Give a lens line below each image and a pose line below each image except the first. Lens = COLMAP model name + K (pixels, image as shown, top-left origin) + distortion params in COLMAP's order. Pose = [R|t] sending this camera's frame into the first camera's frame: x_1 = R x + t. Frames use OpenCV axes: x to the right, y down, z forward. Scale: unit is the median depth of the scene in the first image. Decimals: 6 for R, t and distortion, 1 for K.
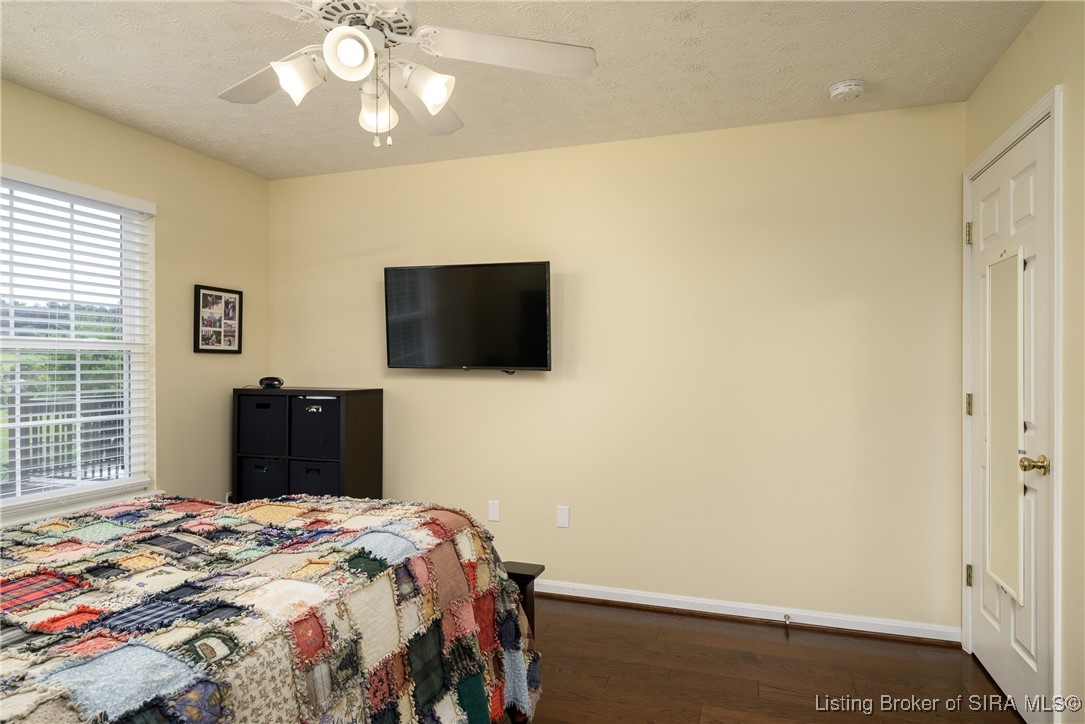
lens RADIAL K [[645.1, 0, 543.8], [0, 645.1, 361.9], [0, 0, 1]] dist [0.000227, -0.000350]
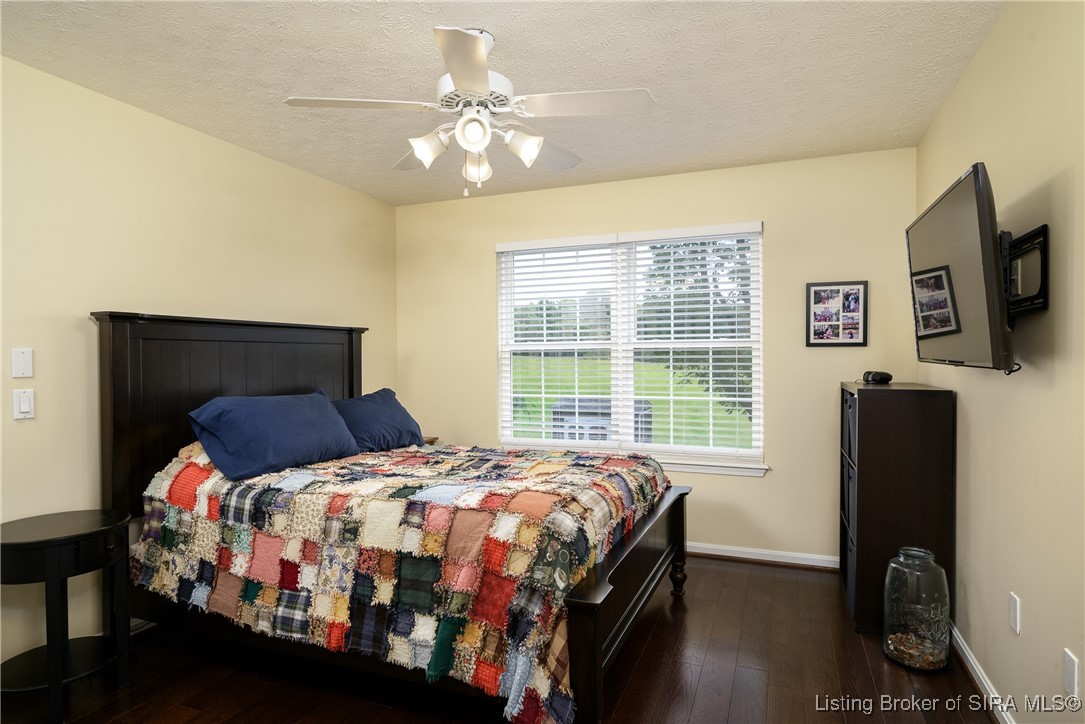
lens RADIAL K [[586.7, 0, 545.5], [0, 586.7, 364.8], [0, 0, 1]] dist [-0.000719, -0.000024]
pose [[-0.069558, 0.002674, -0.997574, 0.447732], [0.003557, 0.999991, 0.002432, 0.011437], [0.997572, -0.003379, -0.069567, 0.610882]]
